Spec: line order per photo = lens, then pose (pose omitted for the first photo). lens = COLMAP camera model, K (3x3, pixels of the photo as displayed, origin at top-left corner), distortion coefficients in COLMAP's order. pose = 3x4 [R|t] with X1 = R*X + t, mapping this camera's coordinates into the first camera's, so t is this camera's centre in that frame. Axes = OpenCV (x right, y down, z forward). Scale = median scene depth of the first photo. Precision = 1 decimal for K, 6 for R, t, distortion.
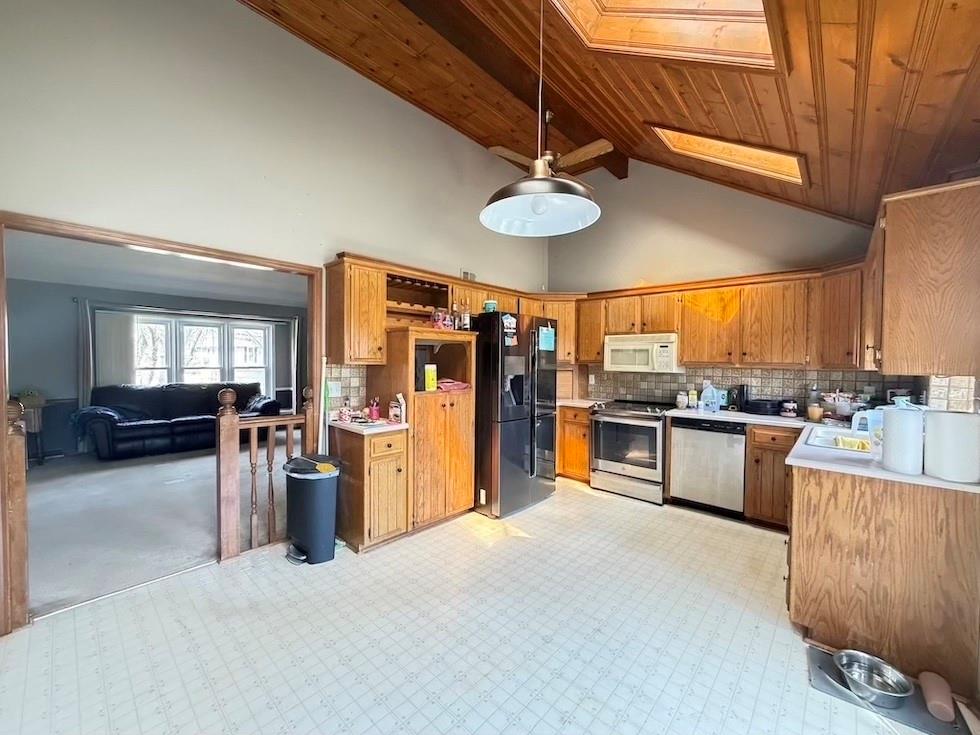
lens RADIAL K [[390.0, 0, 488.2], [0, 390.0, 368.9], [0, 0, 1]] dist [0.000758, -0.000118]
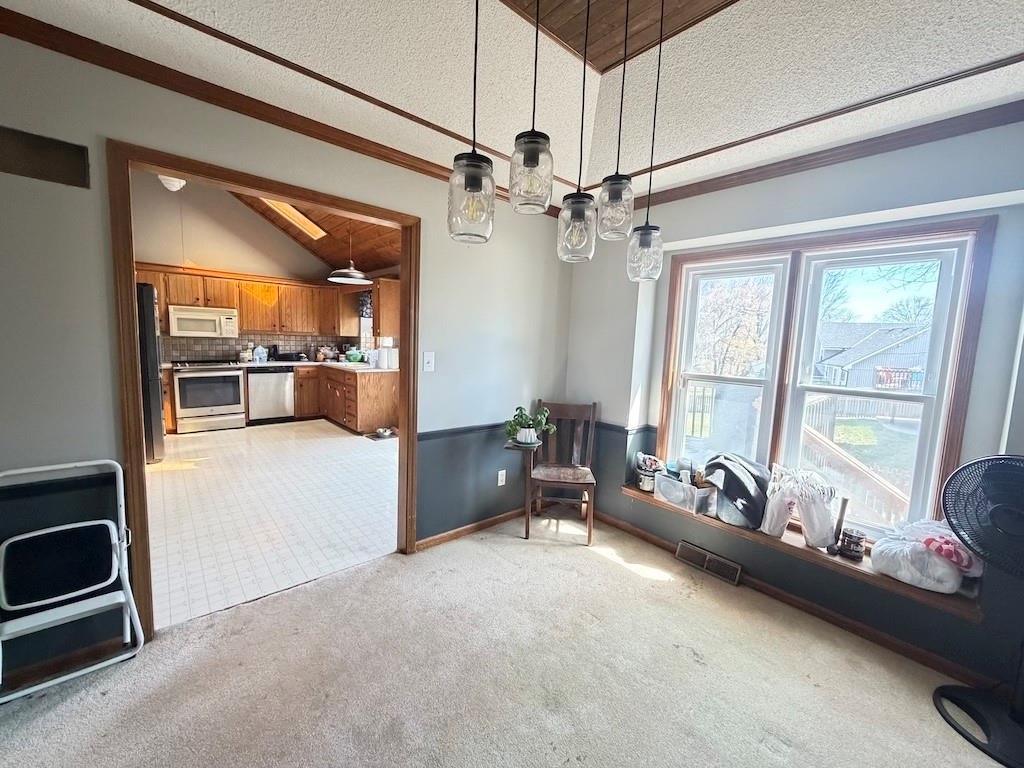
lens RADIAL K [[407.5, 0, 509.4], [0, 407.5, 383.3], [0, 0, 1]] dist [0.000758, -0.000118]
pose [[0.113023, -0.113272, 0.987115, -0.961594], [-0.004959, 0.993404, 0.114562, 0.001033], [-0.993580, -0.017844, 0.111716, -0.169214]]
